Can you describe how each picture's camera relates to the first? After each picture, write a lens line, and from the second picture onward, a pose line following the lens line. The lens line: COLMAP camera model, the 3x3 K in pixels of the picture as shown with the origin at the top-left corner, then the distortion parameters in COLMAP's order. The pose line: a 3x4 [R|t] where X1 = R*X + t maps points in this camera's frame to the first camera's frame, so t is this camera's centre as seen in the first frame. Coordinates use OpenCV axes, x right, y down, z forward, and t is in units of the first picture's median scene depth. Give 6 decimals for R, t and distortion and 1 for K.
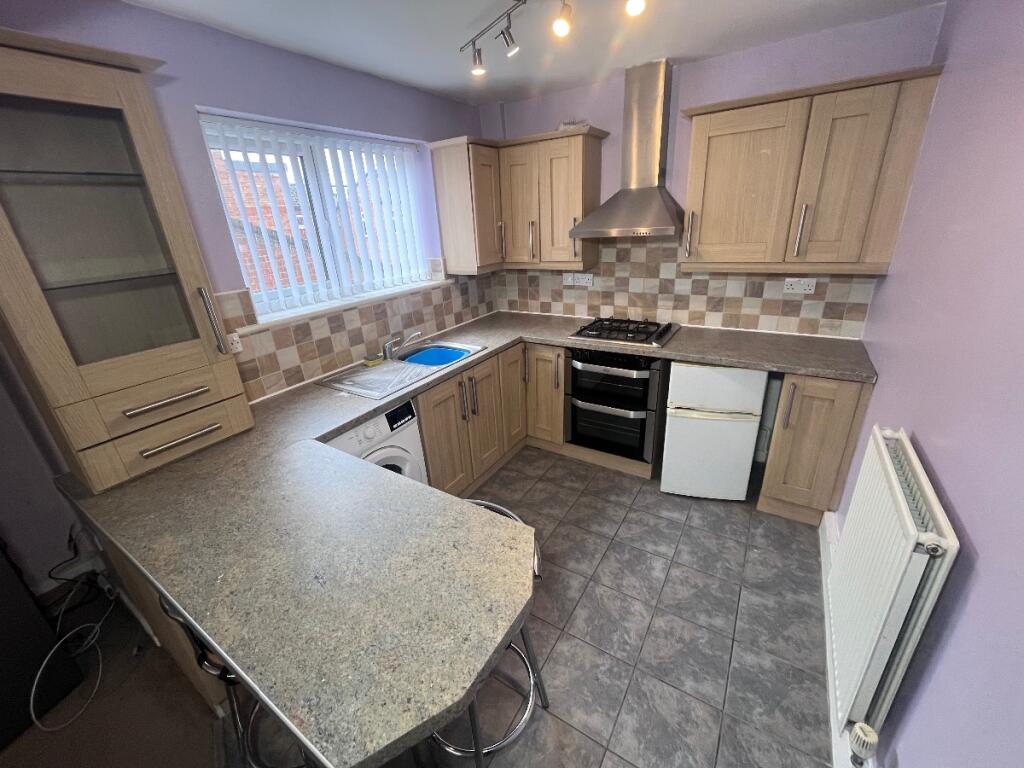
lens RADIAL K [[410.4, 0, 512.0], [0, 410.4, 384.0], [0, 0, 1]] dist [-0.000891, -0.000238]
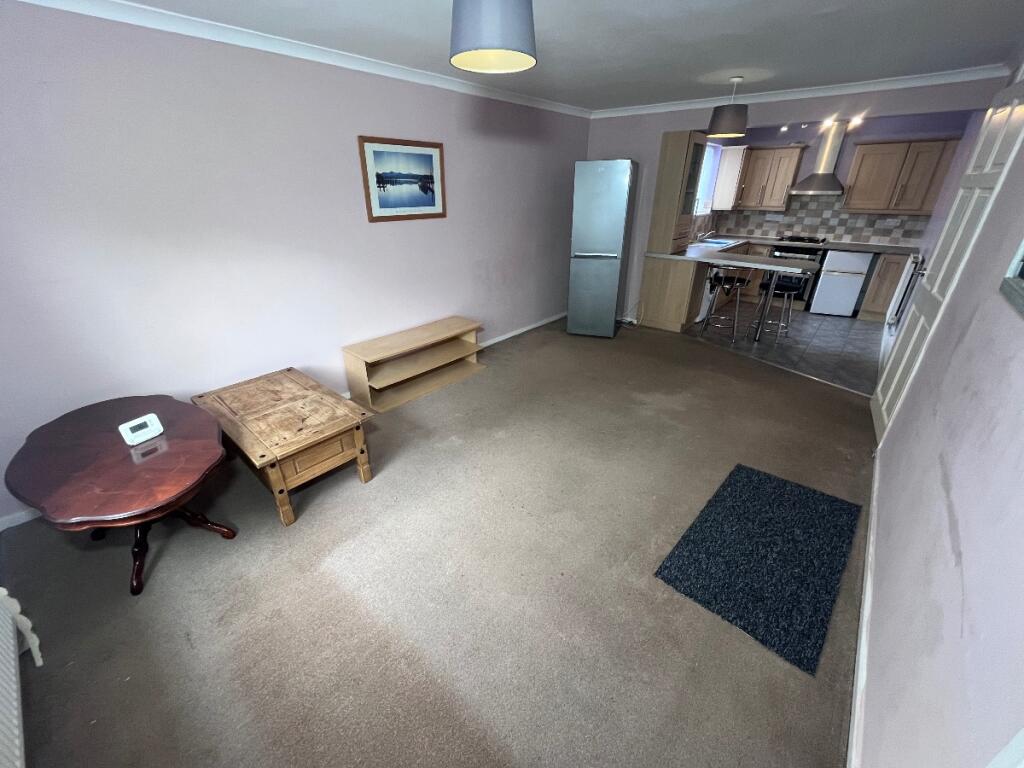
lens RADIAL K [[410.4, 0, 512.0], [0, 410.4, 384.0], [0, 0, 1]] dist [-0.000891, -0.000238]
pose [[0.987196, 0.117093, -0.108324, -0.959163], [-0.110189, 0.991604, 0.067680, 0.676499], [0.115339, -0.054877, 0.991809, -1.435542]]
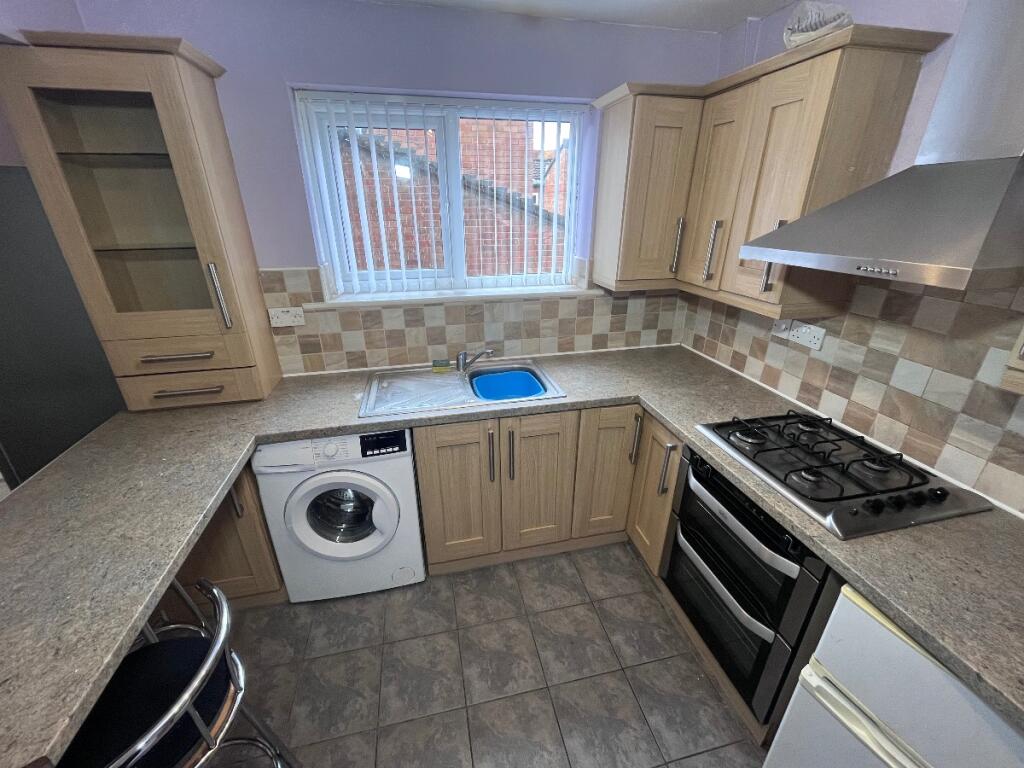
lens RADIAL K [[415.9, 0, 512.0], [0, 415.9, 384.0], [0, 0, 1]] dist [0.001592, 0.000001]
pose [[0.707243, 0.327201, -0.626695, 0.315288], [-0.299384, 0.941658, 0.153782, -0.191122], [0.640450, 0.078862, 0.763940, 0.395293]]
